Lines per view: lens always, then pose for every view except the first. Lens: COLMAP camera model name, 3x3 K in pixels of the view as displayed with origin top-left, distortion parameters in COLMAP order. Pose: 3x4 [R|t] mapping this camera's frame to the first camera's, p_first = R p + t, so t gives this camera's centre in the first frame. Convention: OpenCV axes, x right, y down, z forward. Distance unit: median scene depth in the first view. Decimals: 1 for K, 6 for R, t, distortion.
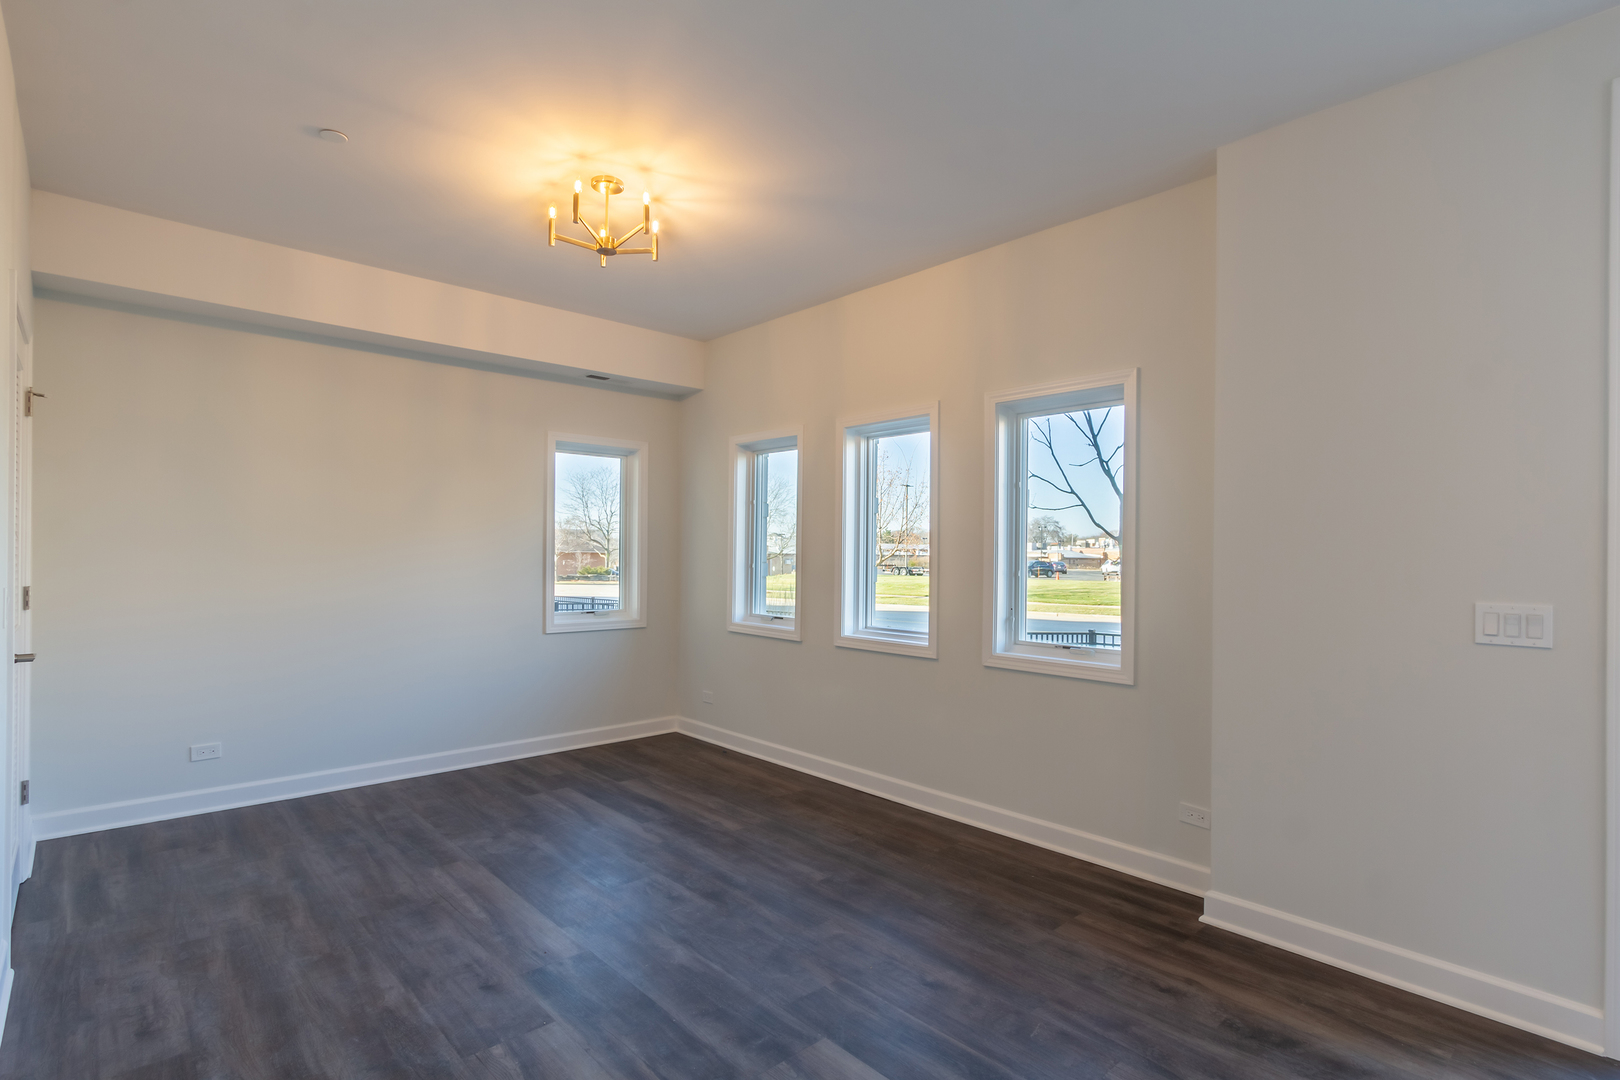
lens RADIAL K [[790.5, 0, 809.2], [0, 790.5, 551.6], [0, 0, 1]] dist [0.004005, 0.000107]
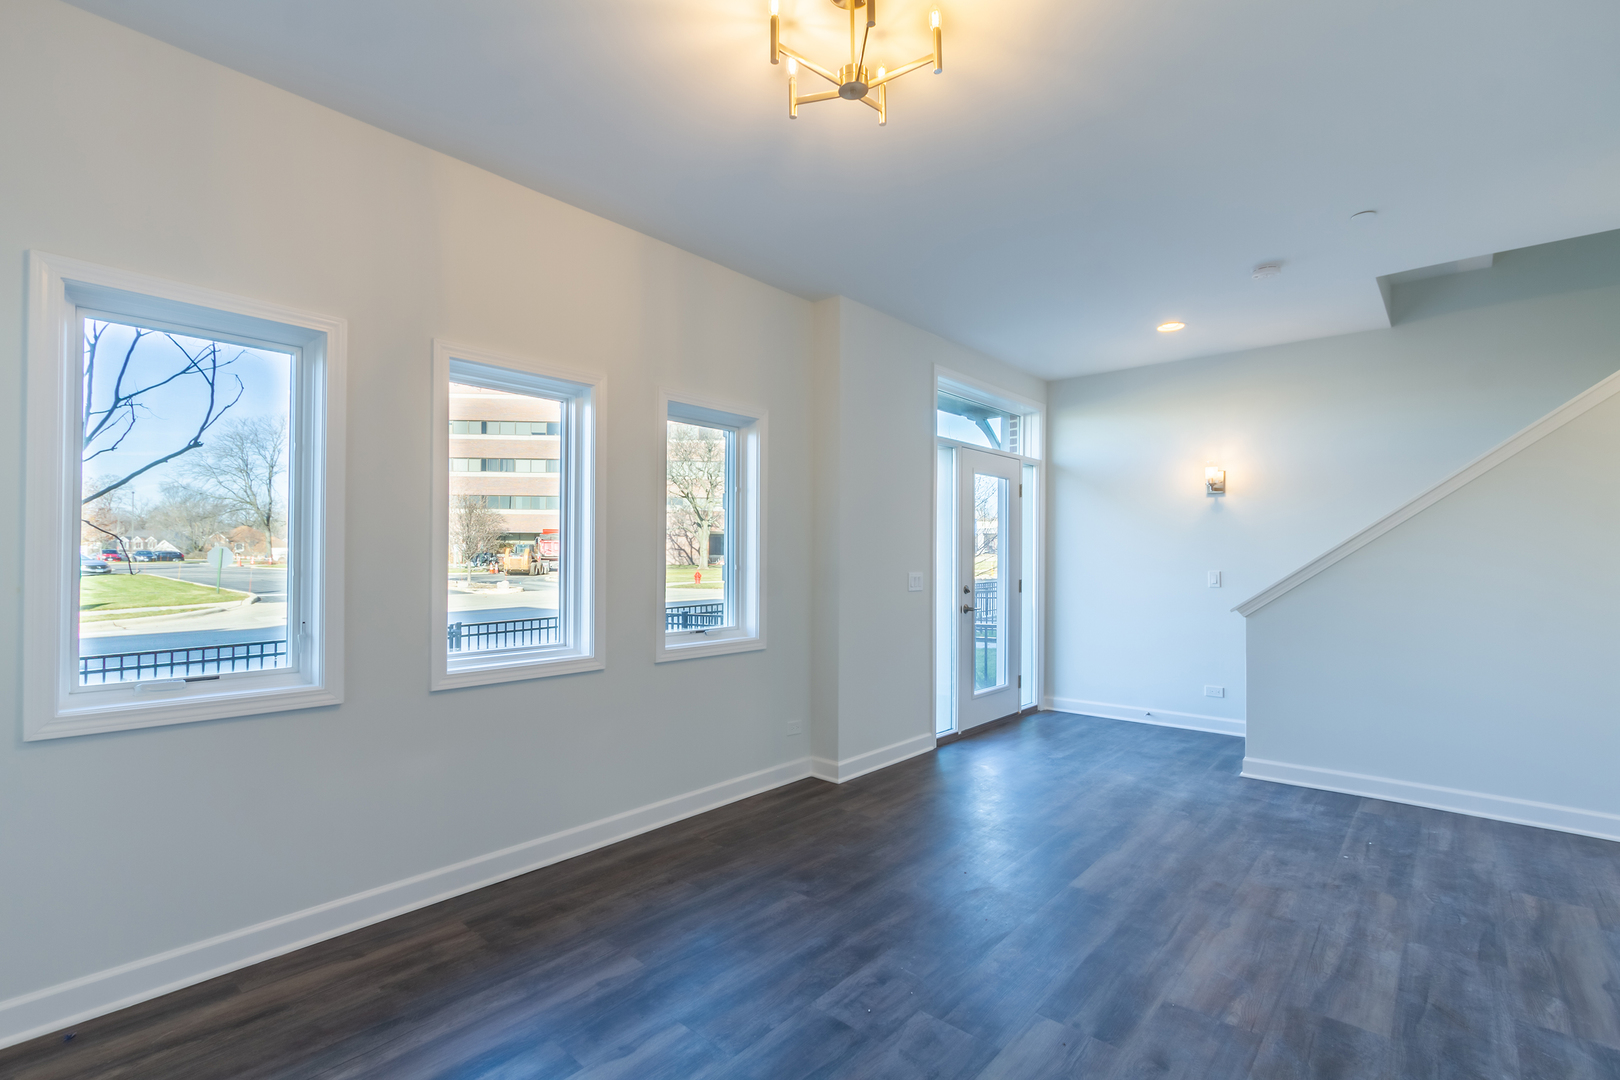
lens RADIAL K [[744.8, 0, 807.8], [0, 744.8, 549.4], [0, 0, 1]] dist [0.015792, -0.008596]
pose [[-0.112668, -0.000381, 0.993633, -0.803491], [-0.008412, 0.999964, -0.000570, 0.001634], [-0.993597, -0.008423, -0.112667, 1.017956]]
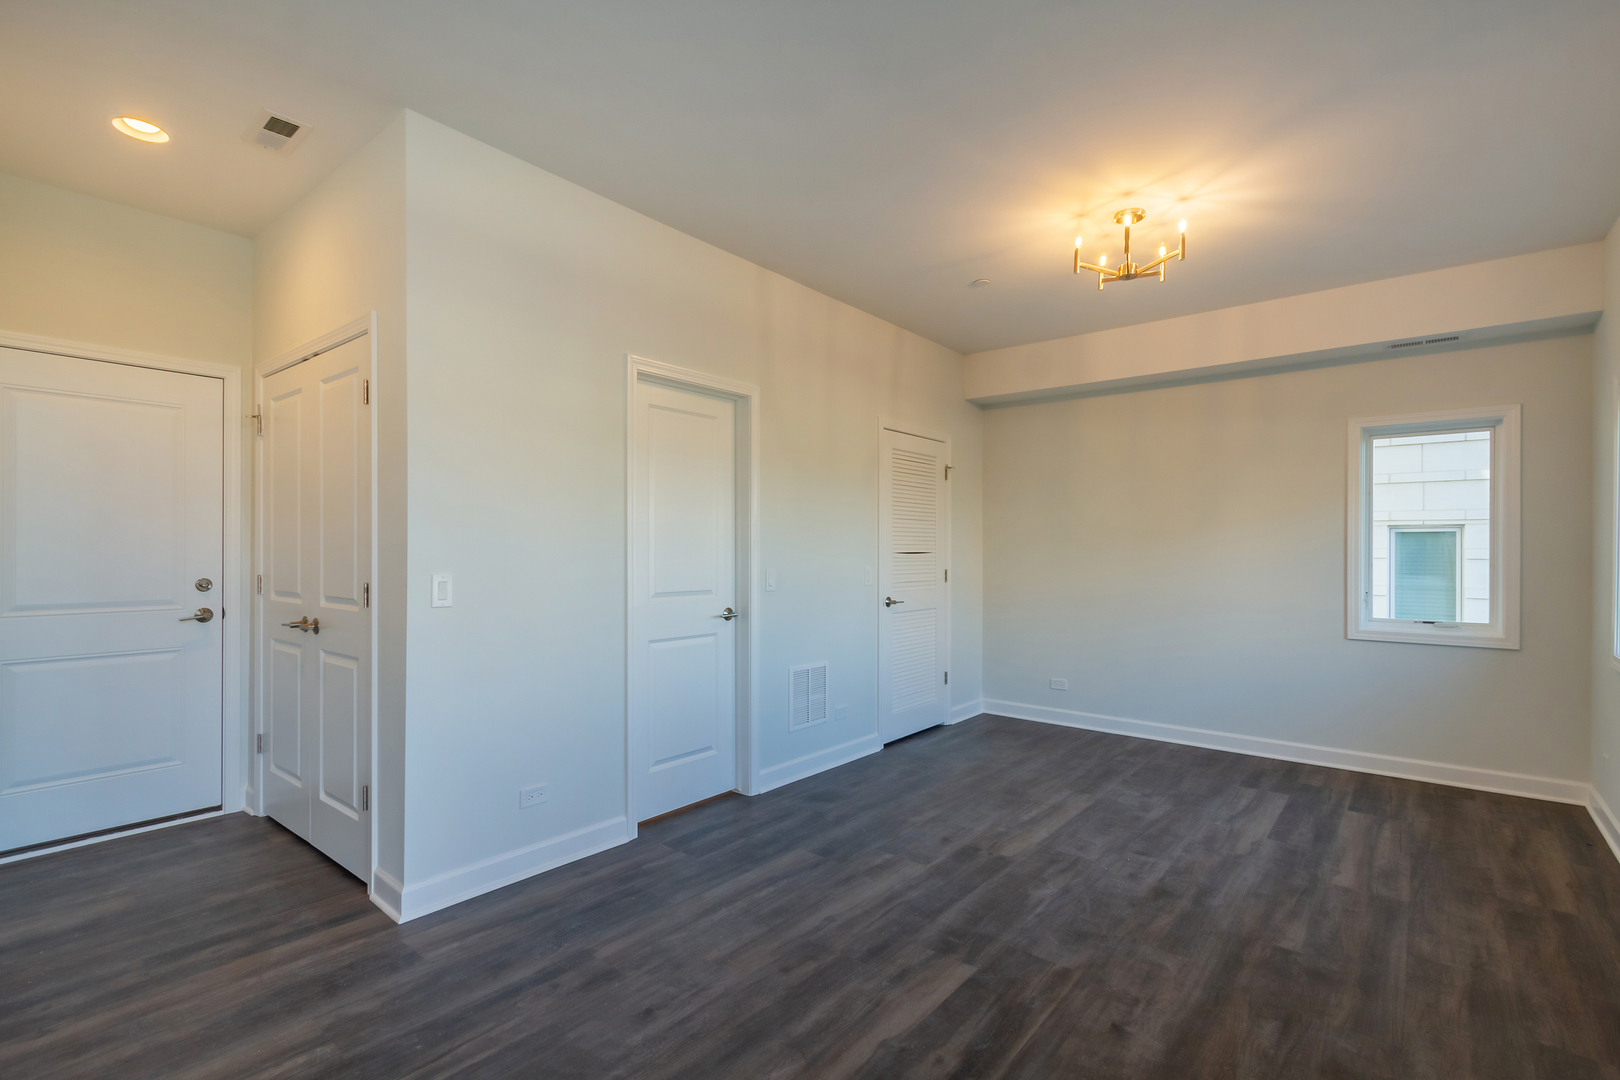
lens RADIAL K [[744.8, 0, 807.8], [0, 744.8, 549.4], [0, 0, 1]] dist [0.015792, -0.008596]
pose [[0.143722, -0.007988, -0.989586, 0.658006], [-0.001821, 0.999964, -0.008336, 0.011809], [0.989616, 0.003001, 0.143702, 0.373871]]
